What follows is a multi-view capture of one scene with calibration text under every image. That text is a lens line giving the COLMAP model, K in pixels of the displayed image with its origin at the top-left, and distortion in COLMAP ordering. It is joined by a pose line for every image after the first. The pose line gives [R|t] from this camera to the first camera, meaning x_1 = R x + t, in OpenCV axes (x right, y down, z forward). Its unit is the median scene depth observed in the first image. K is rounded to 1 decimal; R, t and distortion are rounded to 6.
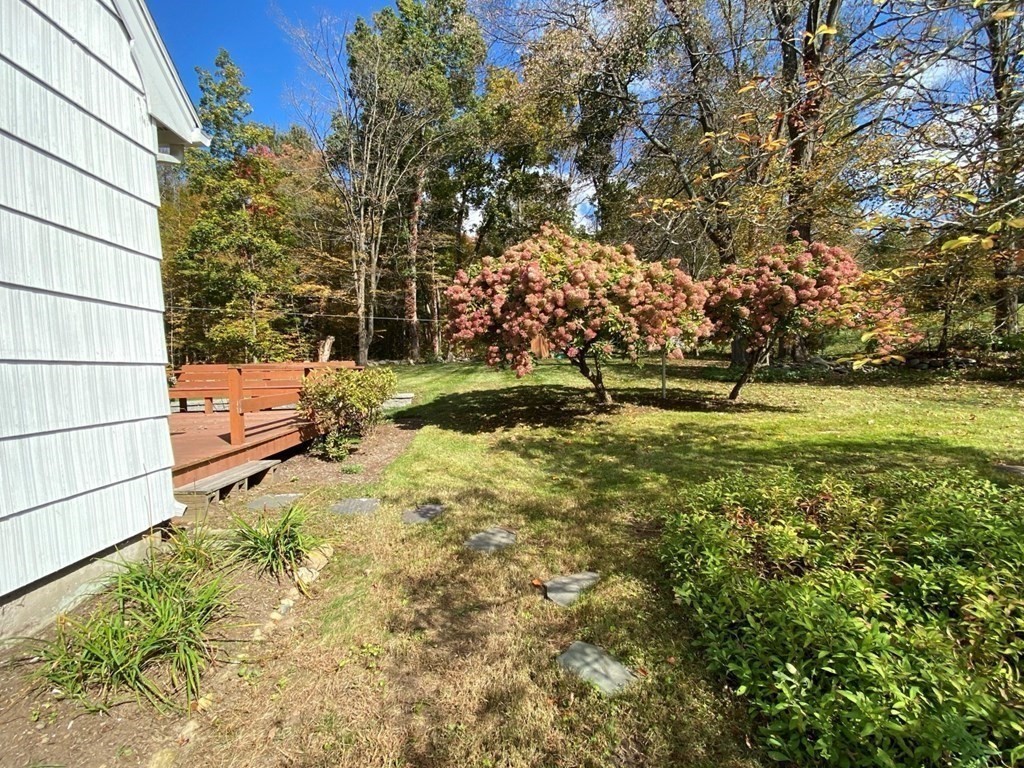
lens RADIAL K [[450.5, 0, 512.0], [0, 450.5, 384.0], [0, 0, 1]] dist [0.002155, -0.000185]
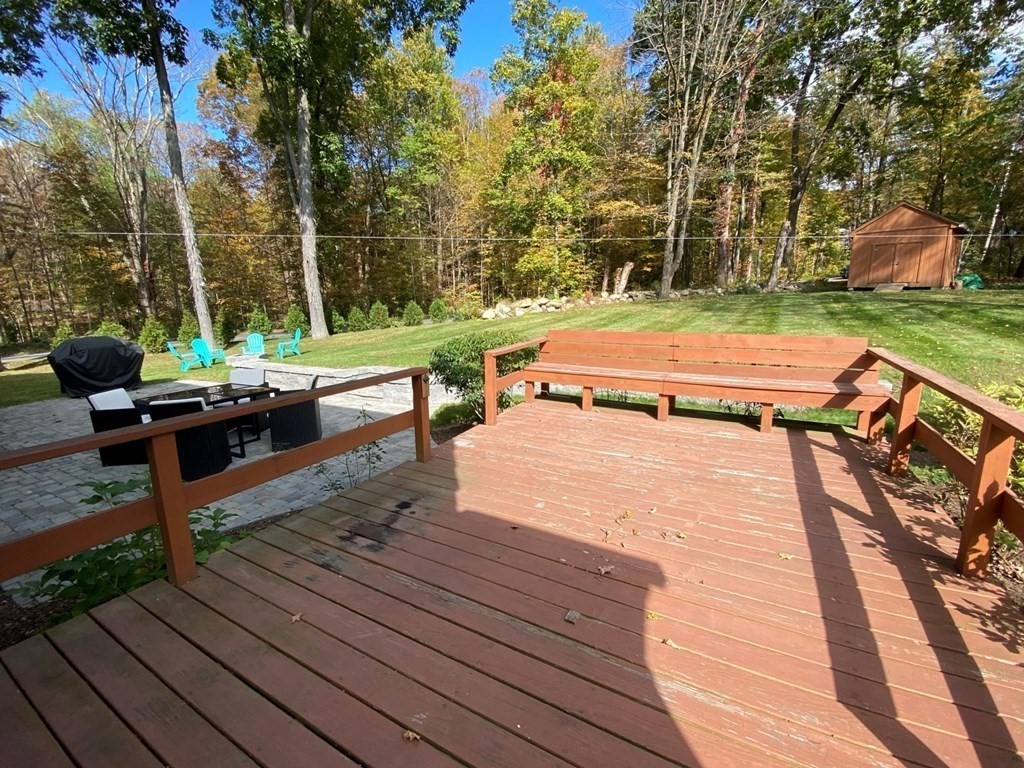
lens RADIAL K [[450.5, 0, 512.0], [0, 450.5, 384.0], [0, 0, 1]] dist [0.002155, -0.000185]
pose [[0.847141, 0.110935, -0.519659, -0.119369], [-0.022537, 0.984585, 0.173447, -0.021034], [0.530890, -0.135223, 0.836582, 0.116158]]
